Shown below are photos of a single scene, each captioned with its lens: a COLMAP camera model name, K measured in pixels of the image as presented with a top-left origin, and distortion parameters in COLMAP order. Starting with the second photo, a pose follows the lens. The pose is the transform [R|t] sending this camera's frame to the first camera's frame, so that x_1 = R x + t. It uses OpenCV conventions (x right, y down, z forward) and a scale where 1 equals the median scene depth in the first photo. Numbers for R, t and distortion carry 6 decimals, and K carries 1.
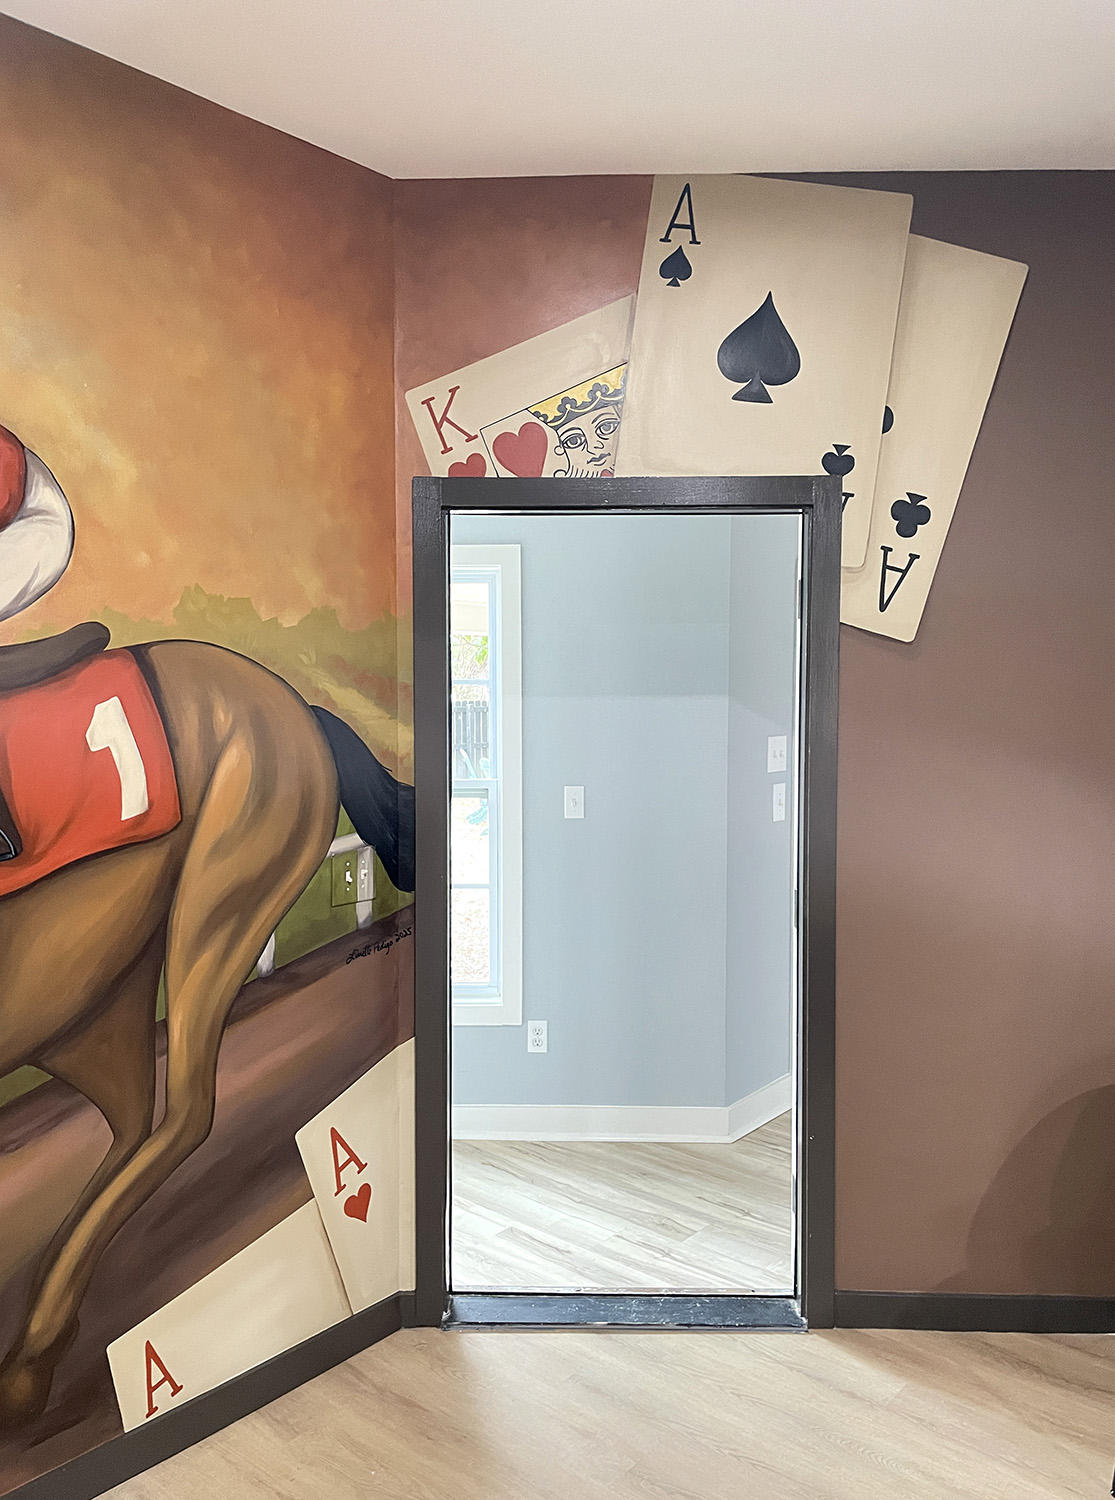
lens RADIAL K [[1174.7, 0, 557.5], [0, 1174.7, 750.0], [0, 0, 1]] dist [0.102127, -0.131236]
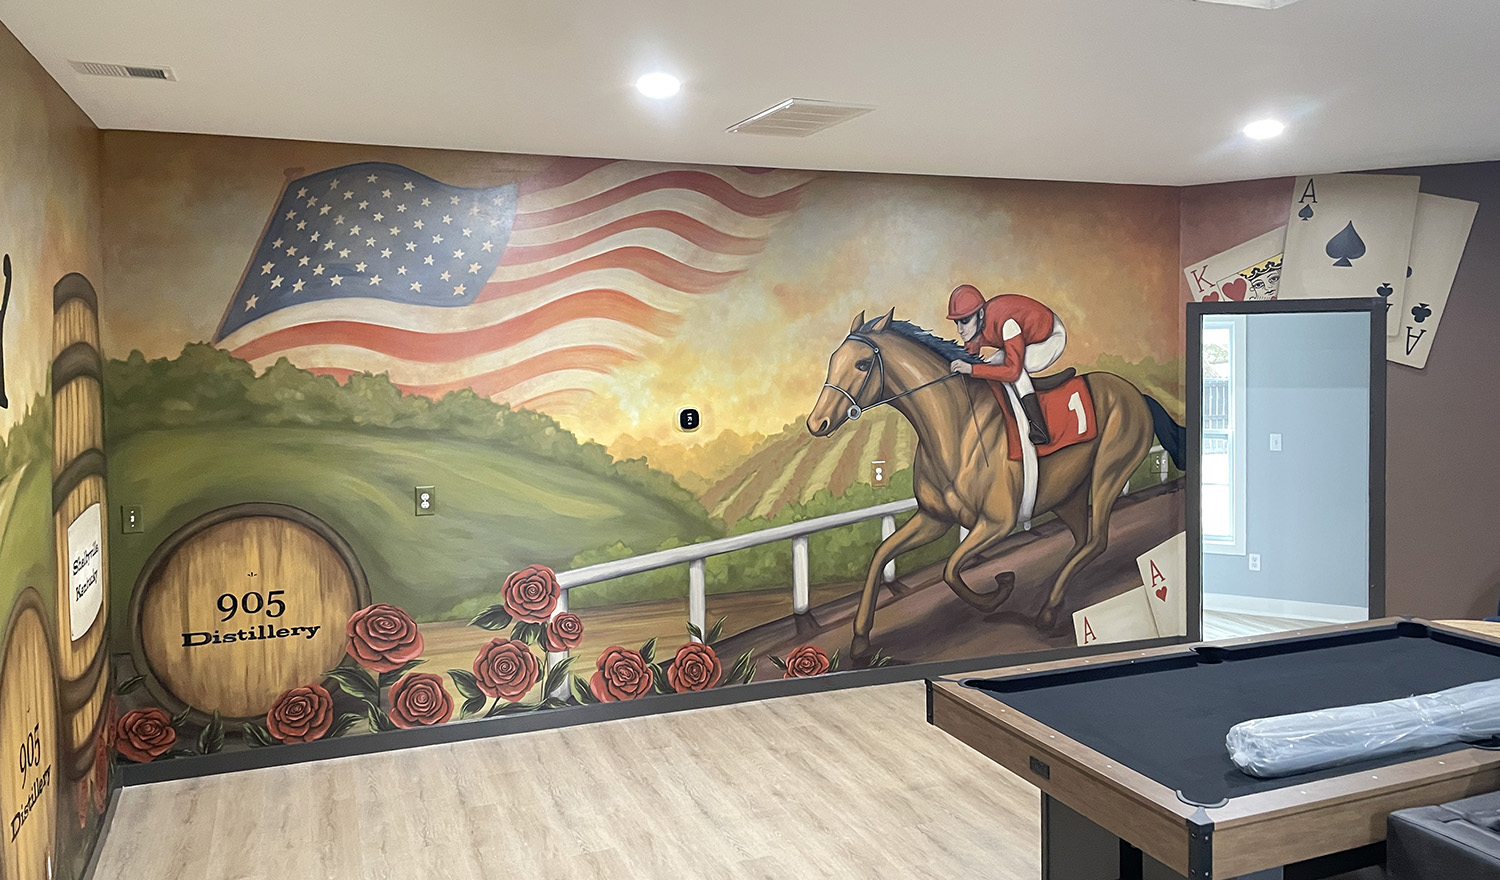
lens RADIAL K [[1095.1, 0, 752.1], [0, 1095.1, 387.4], [0, 0, 1]] dist [0.029578, -0.004606]
pose [[0.875485, 0.004127, -0.483228, 0.203686], [-0.018483, 0.999518, -0.024950, 0.023235], [0.482892, 0.030775, 0.875139, -1.515878]]
